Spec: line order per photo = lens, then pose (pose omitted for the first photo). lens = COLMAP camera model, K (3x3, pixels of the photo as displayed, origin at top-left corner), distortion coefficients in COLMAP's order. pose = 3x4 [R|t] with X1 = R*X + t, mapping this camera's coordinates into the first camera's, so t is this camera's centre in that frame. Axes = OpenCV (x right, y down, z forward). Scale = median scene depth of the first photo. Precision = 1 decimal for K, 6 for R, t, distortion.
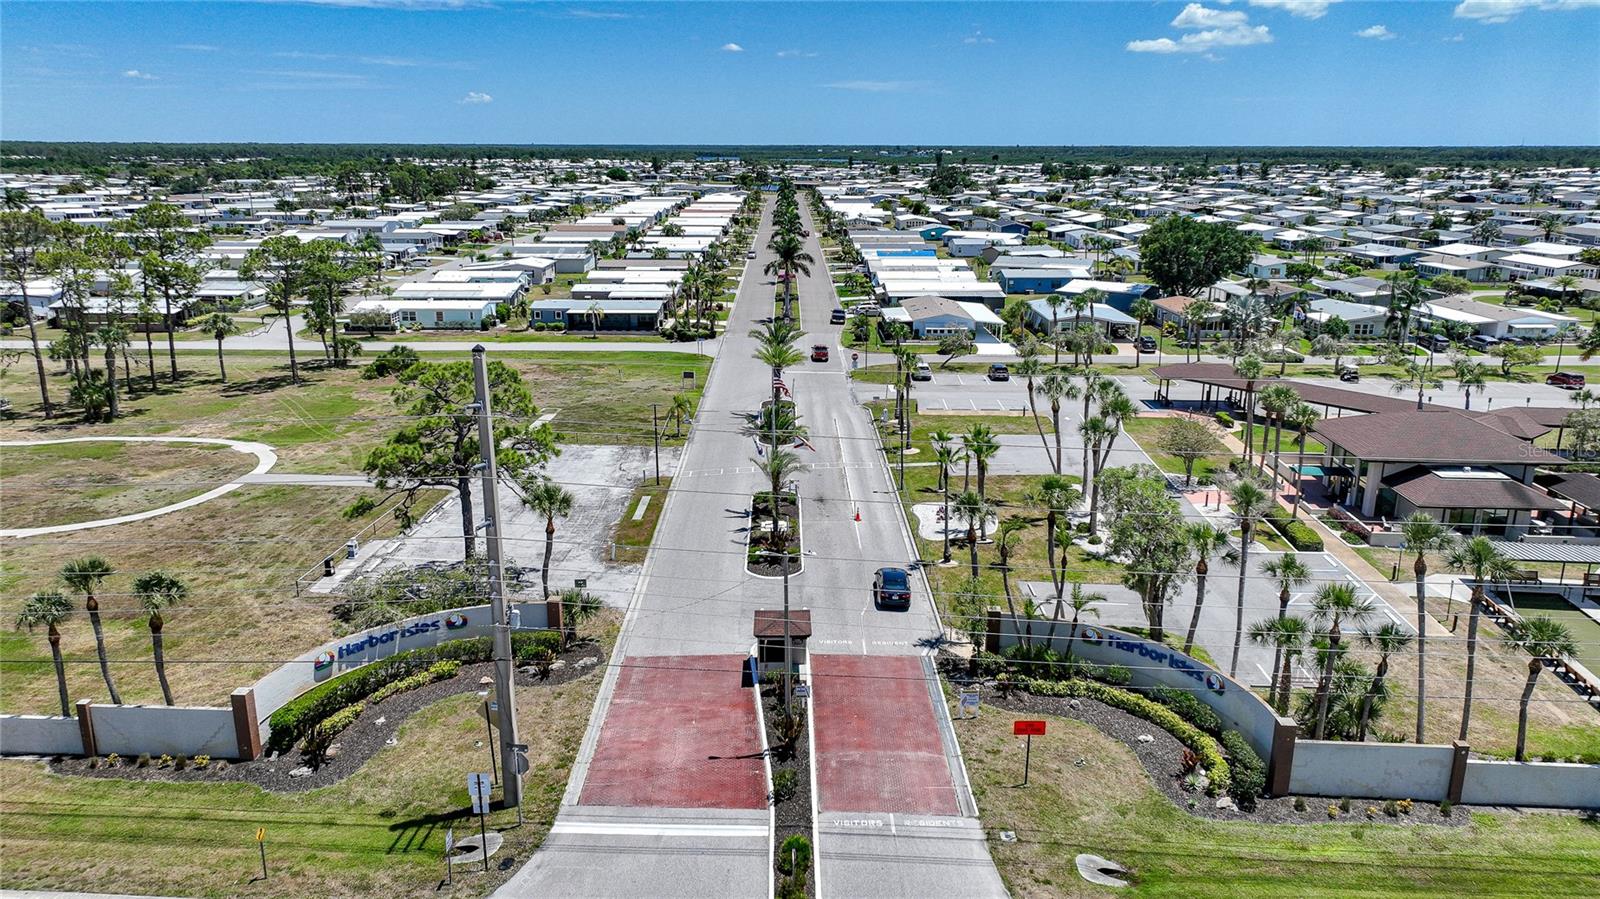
lens RADIAL K [[1121.0, 0, 800.0], [0, 1121.0, 449.5], [0, 0, 1]] dist [-0.004109, 0.020848]
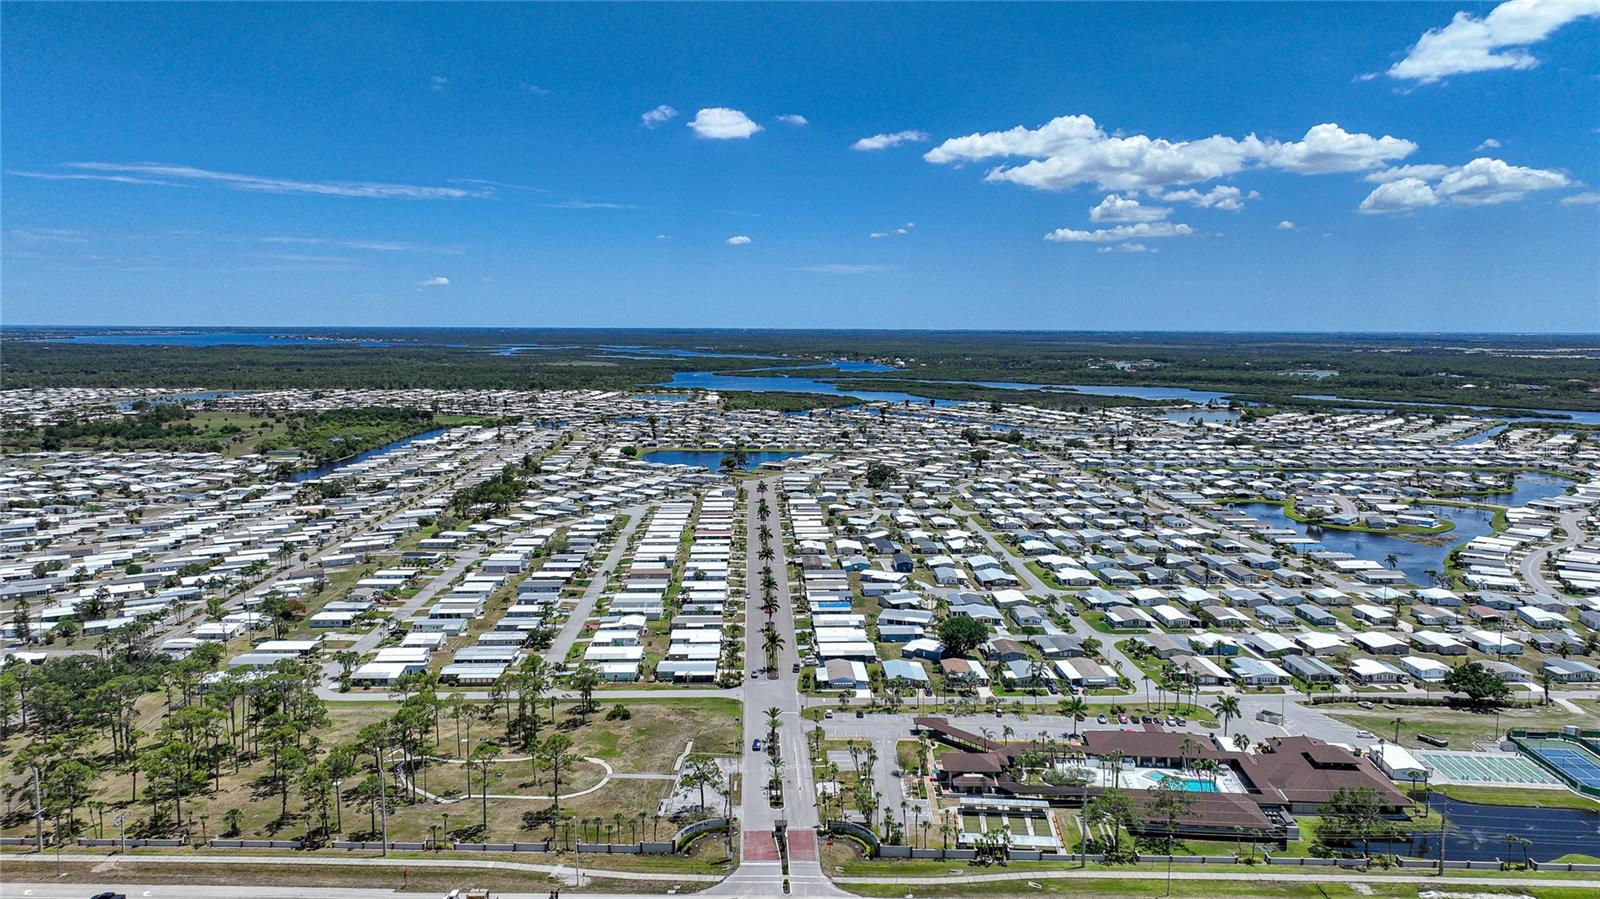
lens RADIAL K [[1121.0, 0, 800.0], [0, 1121.0, 449.5], [0, 0, 1]] dist [-0.004109, 0.020848]
pose [[0.999510, -0.001426, 0.031256, -0.058733], [0.006167, 0.988344, -0.152115, -0.482315], [-0.030675, 0.152234, 0.987868, -2.764283]]
